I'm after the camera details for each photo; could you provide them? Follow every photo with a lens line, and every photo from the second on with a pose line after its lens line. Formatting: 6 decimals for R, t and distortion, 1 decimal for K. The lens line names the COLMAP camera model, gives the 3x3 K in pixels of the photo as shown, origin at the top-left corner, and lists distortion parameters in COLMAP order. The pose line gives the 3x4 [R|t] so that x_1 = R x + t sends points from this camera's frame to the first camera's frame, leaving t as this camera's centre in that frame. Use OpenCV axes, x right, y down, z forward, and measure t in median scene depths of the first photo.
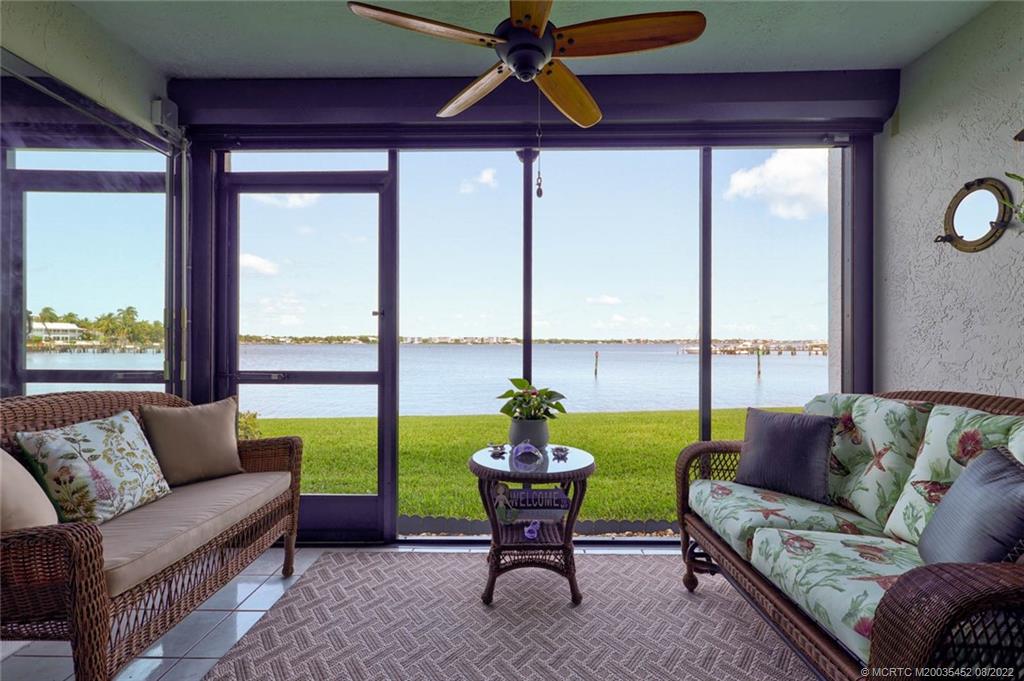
lens RADIAL K [[483.7, 0, 517.2], [0, 483.7, 342.0], [0, 0, 1]] dist [-0.000658, 0.001103]
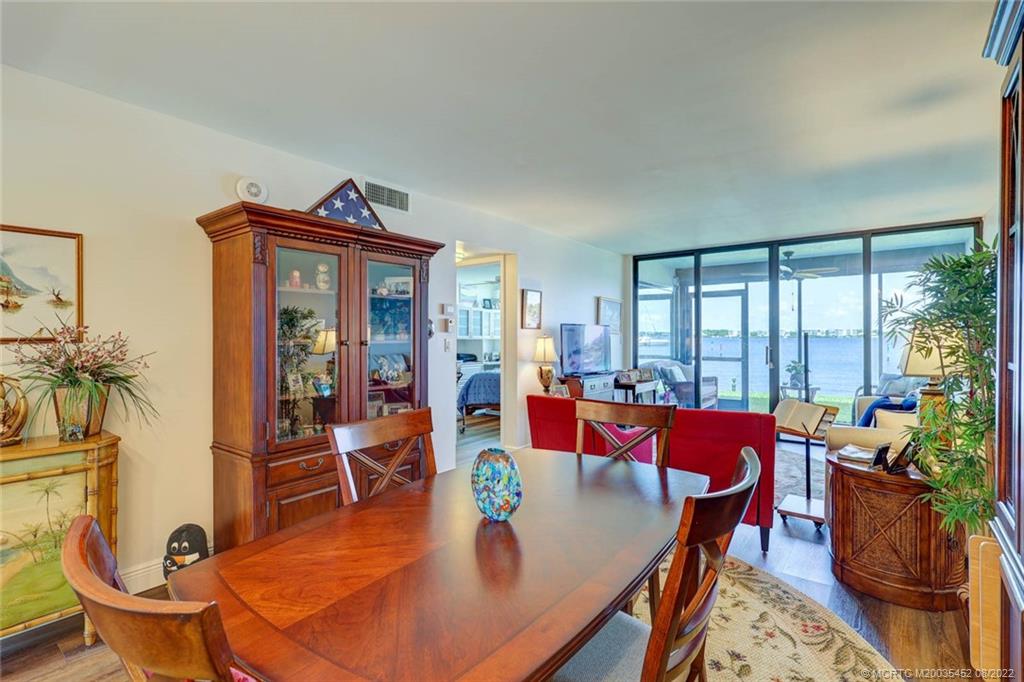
lens RADIAL K [[483.7, 0, 509.7], [0, 483.7, 333.7], [0, 0, 1]] dist [-0.000658, 0.001103]
pose [[0.792384, -0.006382, -0.609989, 0.556418], [0.004338, 0.999979, -0.004828, -0.104384], [0.610007, 0.001179, 0.792395, -3.123743]]
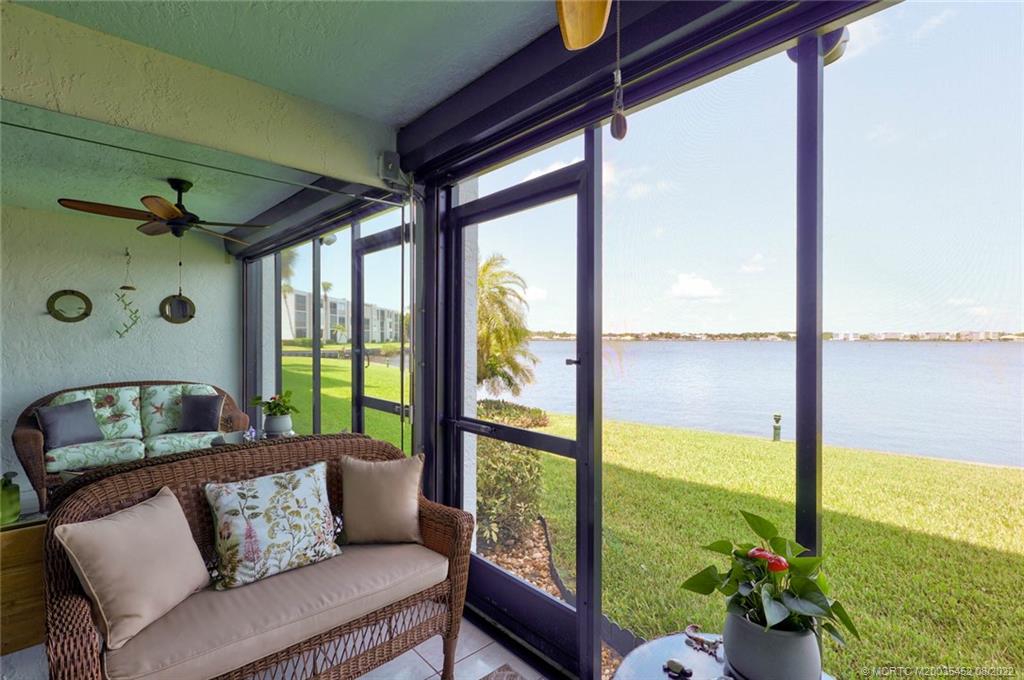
lens RADIAL K [[483.7, 0, 508.8], [0, 483.7, 337.7], [0, 0, 1]] dist [-0.000658, 0.001103]
pose [[0.679572, -0.003901, -0.733599, 0.251924], [0.002462, 0.999992, -0.003037, -0.130486], [0.733605, 0.000257, 0.679576, 0.618905]]
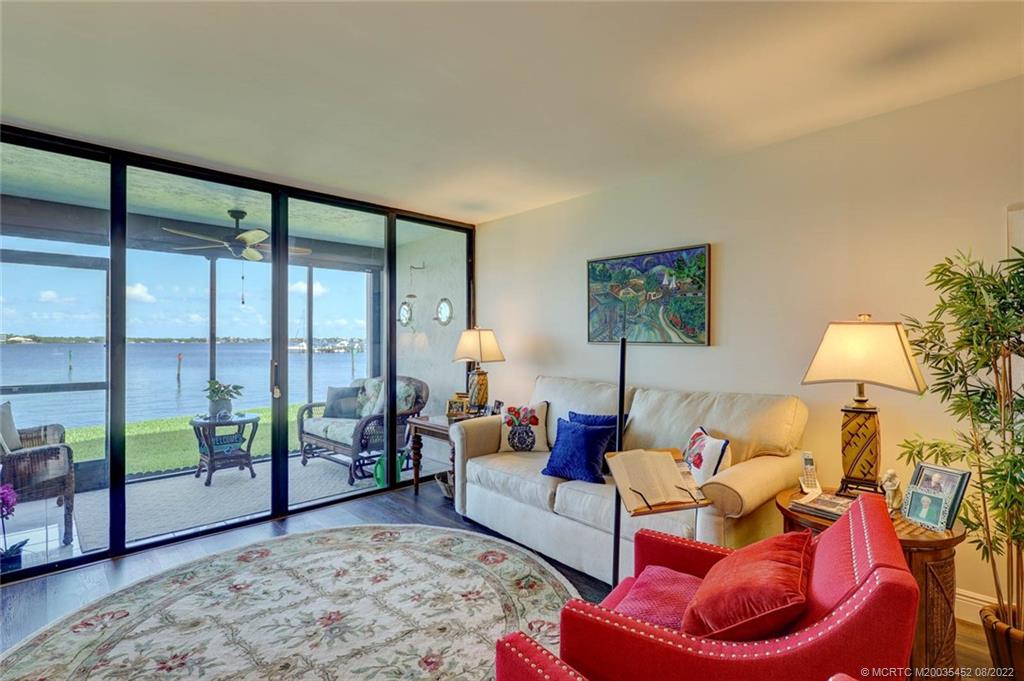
lens RADIAL K [[483.7, 0, 522.8], [0, 483.7, 342.2], [0, 0, 1]] dist [-0.000658, 0.001103]
pose [[0.699890, -0.004391, 0.714237, -0.661210], [0.001593, 0.999988, 0.004586, -0.110778], [-0.714249, -0.002072, 0.699889, -1.616024]]
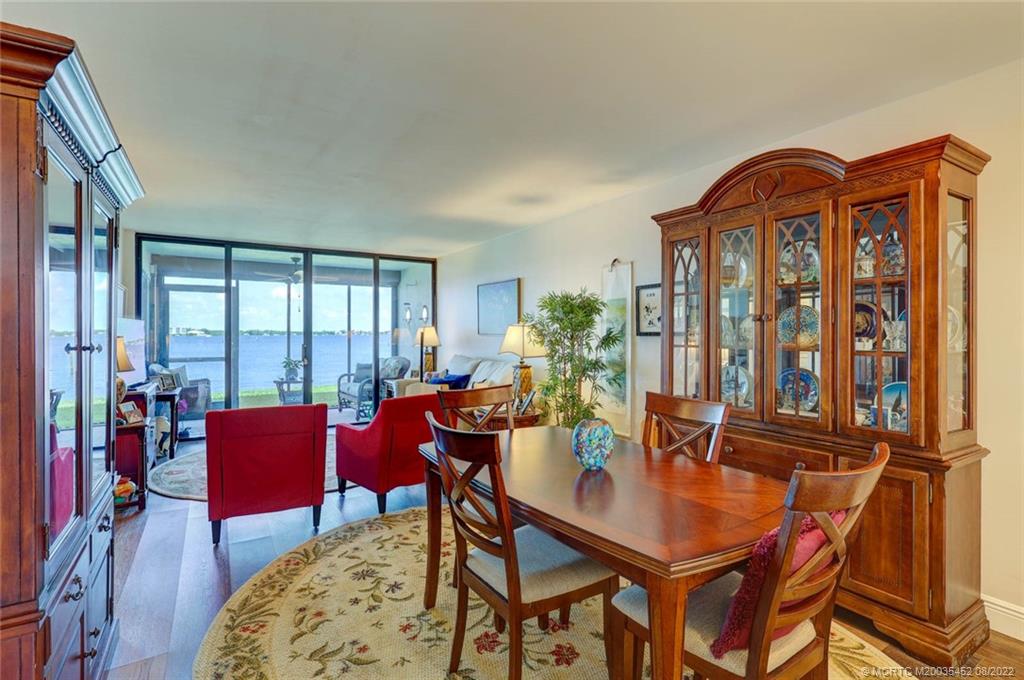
lens RADIAL K [[483.7, 0, 524.2], [0, 483.7, 330.8], [0, 0, 1]] dist [-0.000658, 0.001103]
pose [[0.832760, 0.001867, 0.553631, -0.601763], [0.000827, 0.999989, -0.004617, -0.106189], [-0.553634, 0.004303, 0.832749, -3.306752]]
